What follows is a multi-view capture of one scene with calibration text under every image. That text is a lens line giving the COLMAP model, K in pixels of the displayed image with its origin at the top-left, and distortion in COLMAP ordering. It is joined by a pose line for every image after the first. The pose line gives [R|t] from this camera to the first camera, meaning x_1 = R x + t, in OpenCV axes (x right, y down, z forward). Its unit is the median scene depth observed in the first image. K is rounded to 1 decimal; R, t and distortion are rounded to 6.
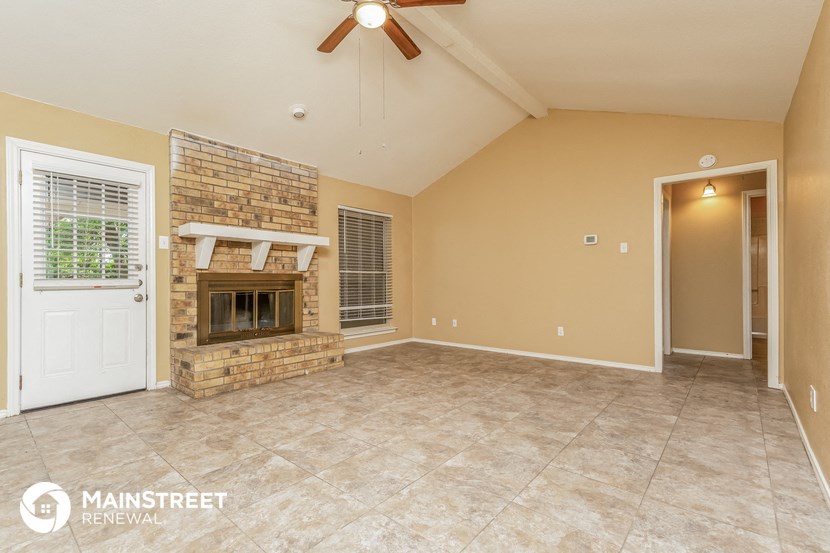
lens RADIAL K [[386.3, 0, 416.3], [0, 386.3, 282.4], [0, 0, 1]] dist [0.001662, 0.001166]
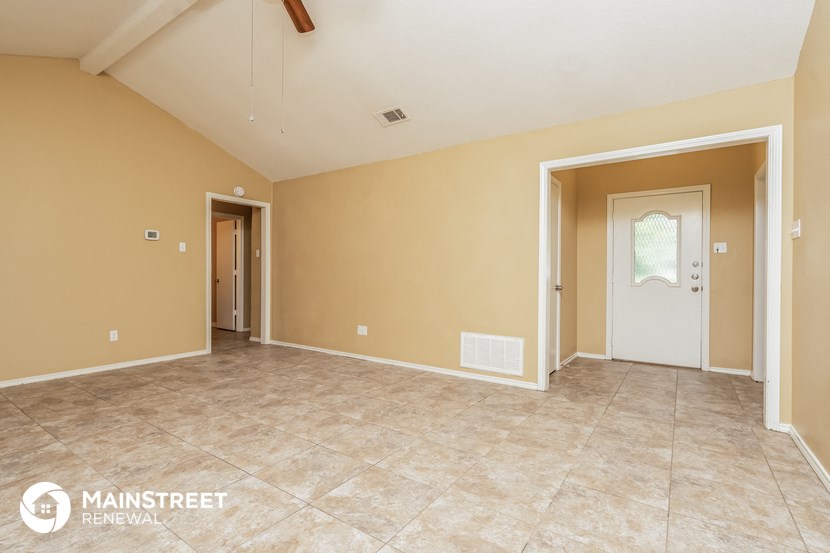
lens RADIAL K [[386.3, 0, 415.3], [0, 386.3, 276.2], [0, 0, 1]] dist [0.001662, 0.001166]
pose [[-0.109226, 0.003492, 0.994011, -0.747982], [-0.001771, 0.999992, -0.003708, -0.005939], [-0.994015, -0.002166, -0.109219, 0.567229]]
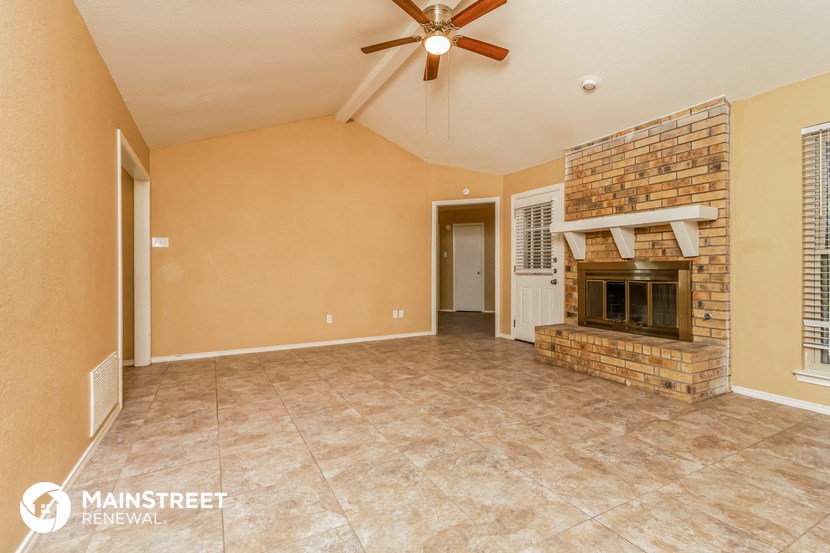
lens RADIAL K [[386.3, 0, 403.4], [0, 386.3, 267.4], [0, 0, 1]] dist [0.001662, 0.001166]
pose [[-0.400743, 0.001548, -0.916189, 0.739265], [0.002189, 0.999997, 0.000732, -0.013842], [0.916188, -0.001712, -0.400746, 1.017063]]
